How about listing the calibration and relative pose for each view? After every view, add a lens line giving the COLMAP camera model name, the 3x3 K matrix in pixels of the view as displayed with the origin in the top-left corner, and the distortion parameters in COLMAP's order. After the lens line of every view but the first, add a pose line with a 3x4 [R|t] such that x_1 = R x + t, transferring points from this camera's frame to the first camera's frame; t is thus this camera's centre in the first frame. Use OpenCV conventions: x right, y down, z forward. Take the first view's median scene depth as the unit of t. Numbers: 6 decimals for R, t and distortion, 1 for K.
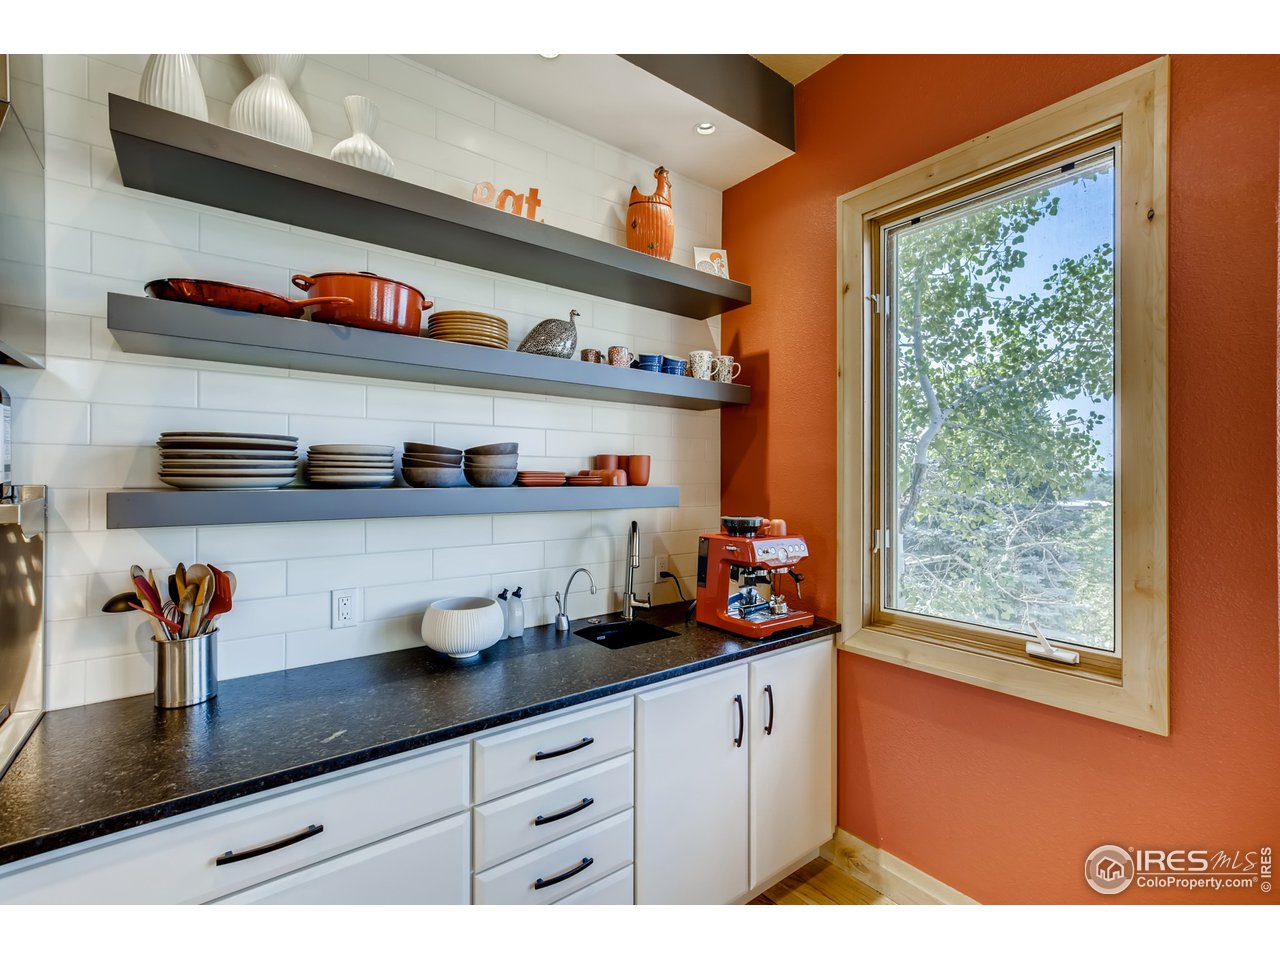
lens RADIAL K [[572.8, 0, 643.7], [0, 572.8, 475.7], [0, 0, 1]] dist [-0.000224, 0.000013]
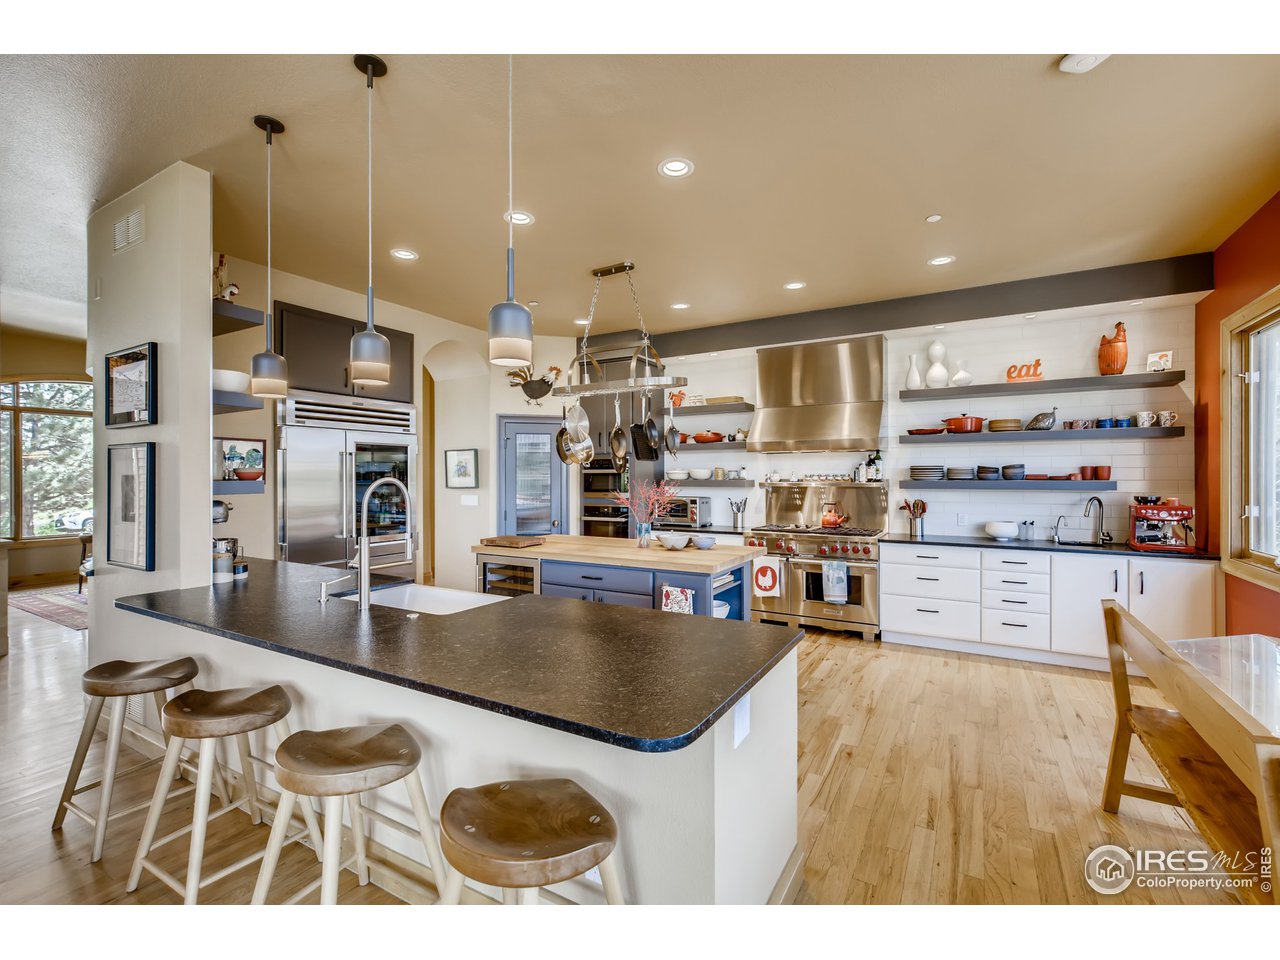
lens RADIAL K [[580.6, 0, 639.7], [0, 580.6, 475.7], [0, 0, 1]] dist [-0.000196, 0.000354]
pose [[0.379053, -0.006859, -0.925350, 1.489264], [0.002996, 0.999976, -0.006184, 0.008379], [0.925370, -0.000428, 0.379065, -1.554931]]
